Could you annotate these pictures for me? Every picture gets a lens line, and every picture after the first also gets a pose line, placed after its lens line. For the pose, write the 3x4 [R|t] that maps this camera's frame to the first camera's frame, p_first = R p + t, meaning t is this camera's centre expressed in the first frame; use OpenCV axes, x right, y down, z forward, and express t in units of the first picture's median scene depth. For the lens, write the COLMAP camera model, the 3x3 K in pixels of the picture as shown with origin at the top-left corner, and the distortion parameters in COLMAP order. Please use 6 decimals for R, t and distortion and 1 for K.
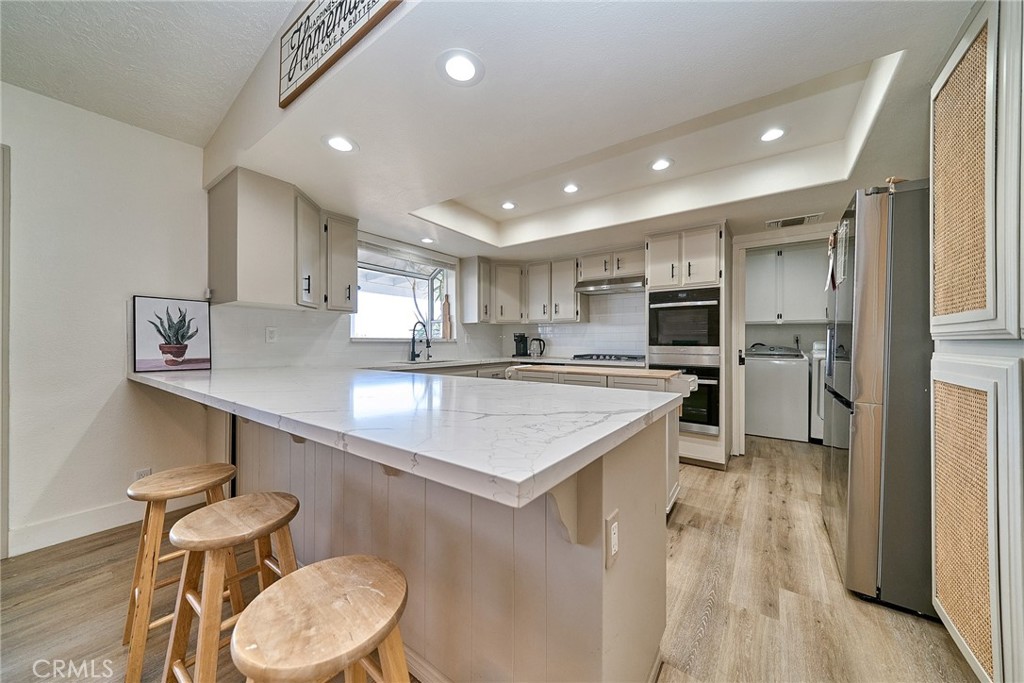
lens RADIAL K [[357.0, 0, 498.3], [0, 357.0, 341.8], [0, 0, 1]] dist [-0.007163, -0.000015]
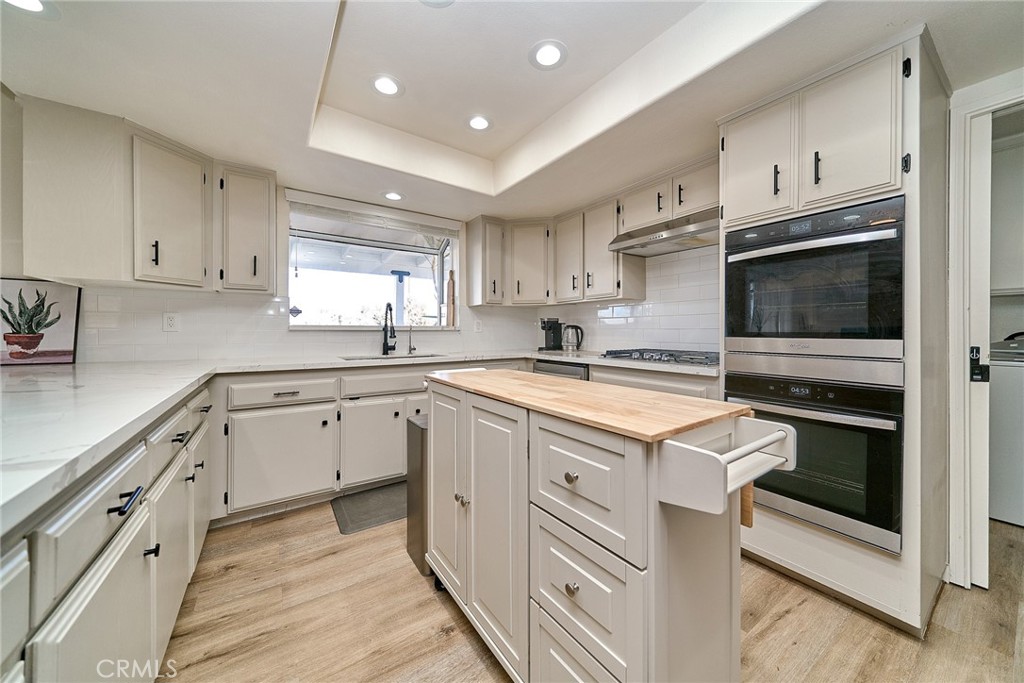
lens RADIAL K [[354.7, 0, 488.9], [0, 354.7, 331.2], [0, 0, 1]] dist [-0.006448, 0.000034]
pose [[0.938635, -0.001780, -0.344906, 0.240254], [0.002080, 0.999998, 0.000499, 0.002073], [0.344905, -0.001185, 0.938637, 0.349337]]
